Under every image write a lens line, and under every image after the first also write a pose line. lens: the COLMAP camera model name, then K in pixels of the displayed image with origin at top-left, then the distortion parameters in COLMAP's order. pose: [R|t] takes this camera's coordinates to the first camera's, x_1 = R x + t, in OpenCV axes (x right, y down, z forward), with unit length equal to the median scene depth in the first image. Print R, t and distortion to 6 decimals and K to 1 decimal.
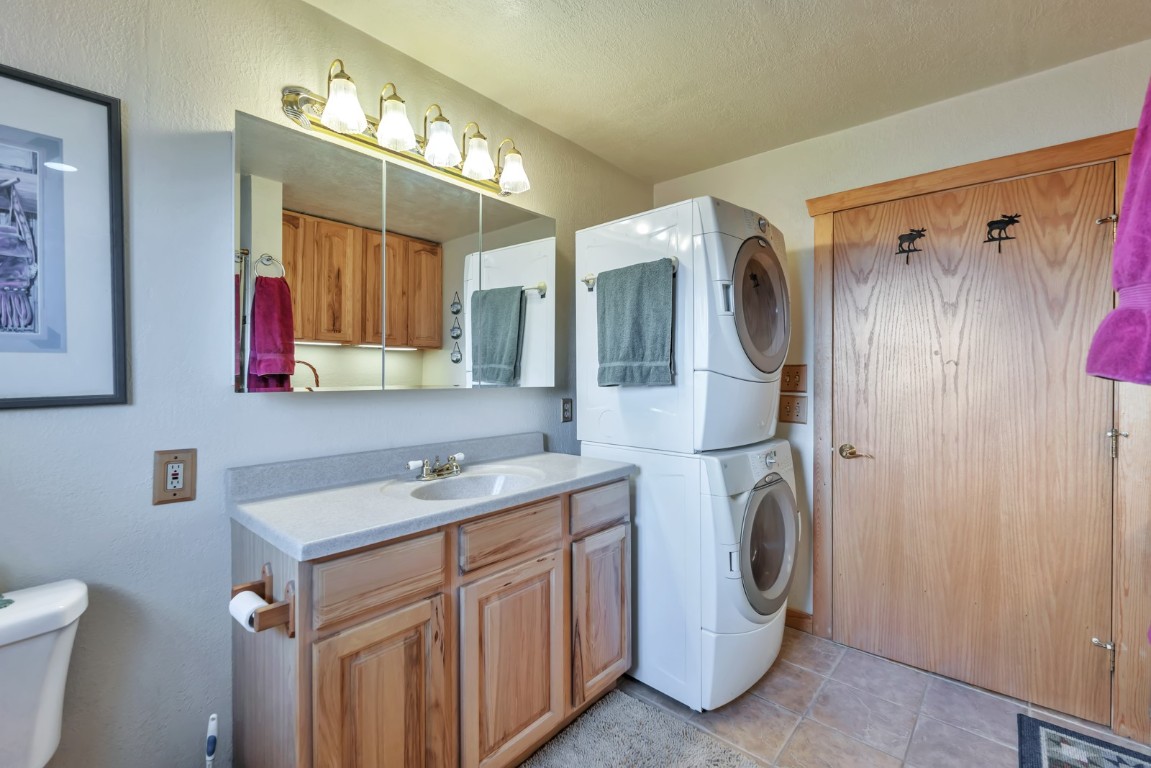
lens RADIAL K [[491.7, 0, 576.1], [0, 491.7, 380.0], [0, 0, 1]] dist [-0.001837, -0.000248]
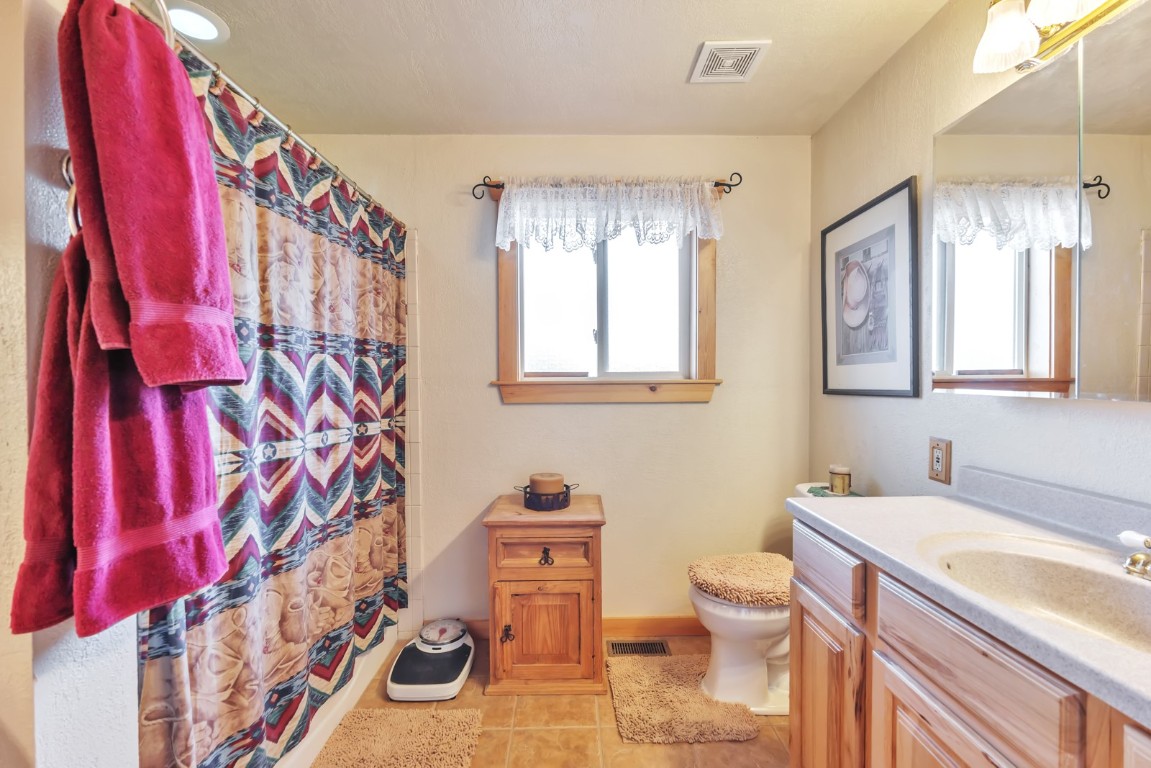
lens RADIAL K [[491.7, 0, 569.7], [0, 491.7, 384.0], [0, 0, 1]] dist [-0.001837, -0.000248]
pose [[-0.742541, 0.018859, -0.669535, 0.675850], [0.007381, 0.999773, 0.019976, -0.022591], [0.669759, 0.009891, -0.742512, 1.307855]]
